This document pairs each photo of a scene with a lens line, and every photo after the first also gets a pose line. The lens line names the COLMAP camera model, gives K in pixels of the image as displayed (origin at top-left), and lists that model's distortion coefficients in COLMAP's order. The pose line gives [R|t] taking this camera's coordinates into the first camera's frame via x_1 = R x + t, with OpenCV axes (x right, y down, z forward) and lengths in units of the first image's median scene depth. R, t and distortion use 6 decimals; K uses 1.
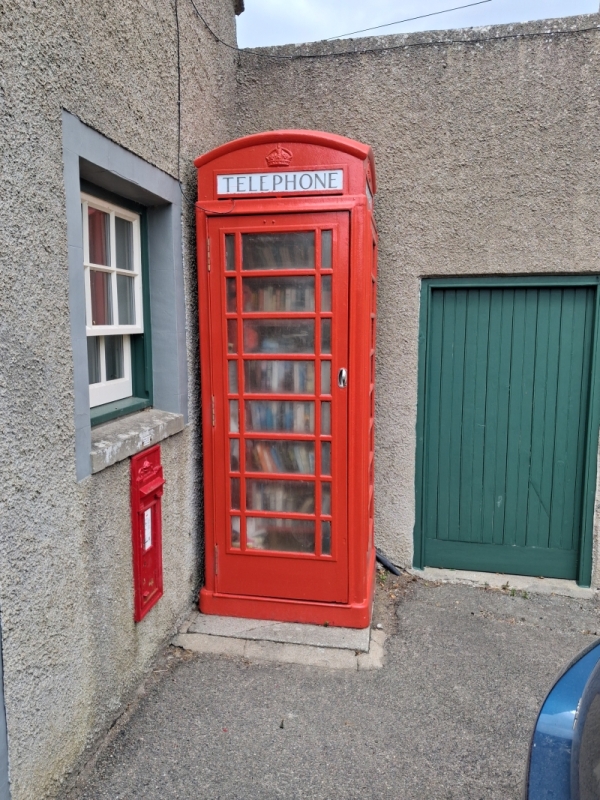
lens RADIAL K [[638.2, 0, 292.4], [0, 638.2, 401.7], [0, 0, 1]] dist [-0.006727, -0.011401]
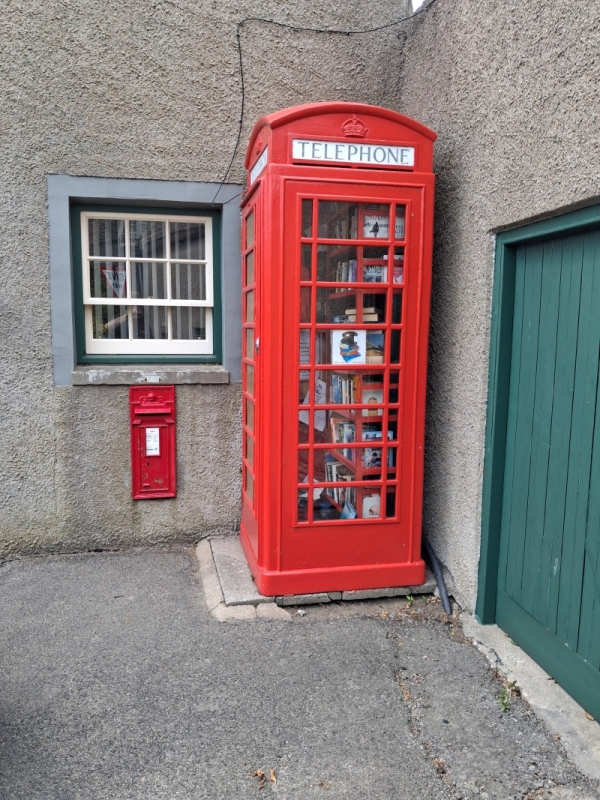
lens RADIAL K [[638.2, 0, 296.5], [0, 638.2, 406.7], [0, 0, 1]] dist [-0.006727, -0.011401]
pose [[0.370106, 0.123967, -0.920681, 1.102128], [-0.127347, 0.988471, 0.081902, -0.031905], [0.920220, 0.086933, 0.381626, 0.685501]]
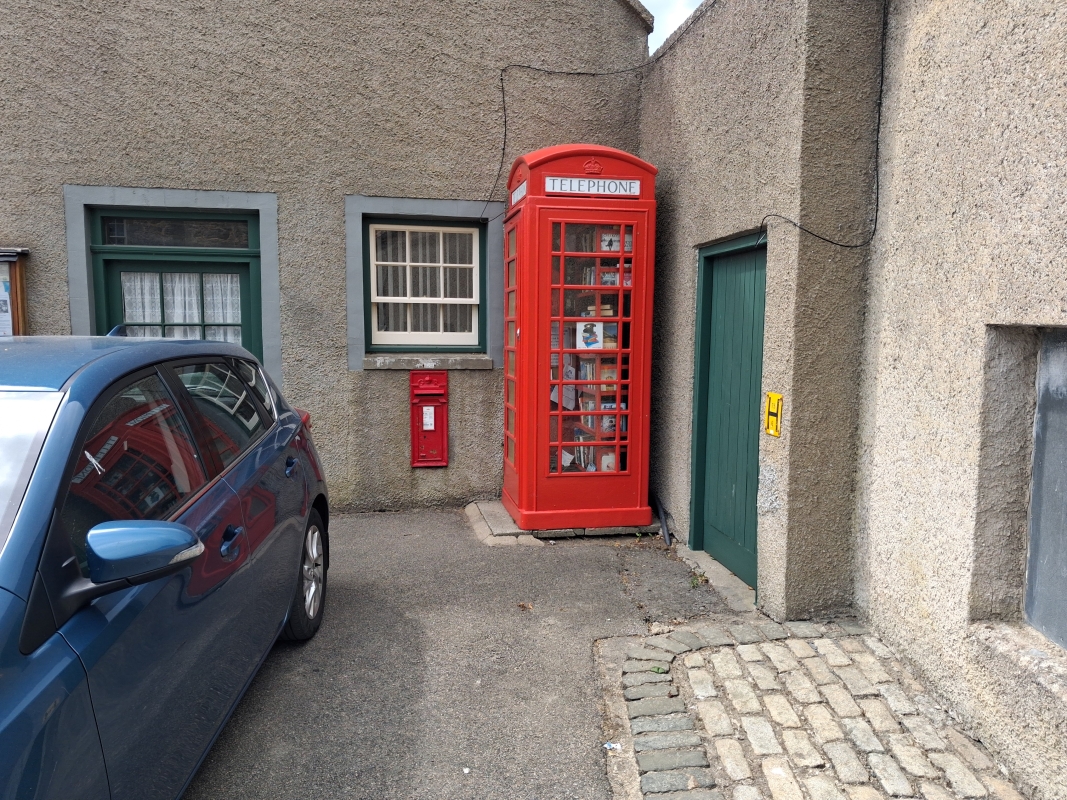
lens RADIAL K [[851.2, 0, 558.2], [0, 851.2, 439.8], [0, 0, 1]] dist [-0.006727, -0.011401]
pose [[0.367617, 0.125768, -0.921434, 1.829536], [-0.127781, 0.988247, 0.083908, 0.022700], [0.921157, 0.086896, 0.379367, 0.428114]]
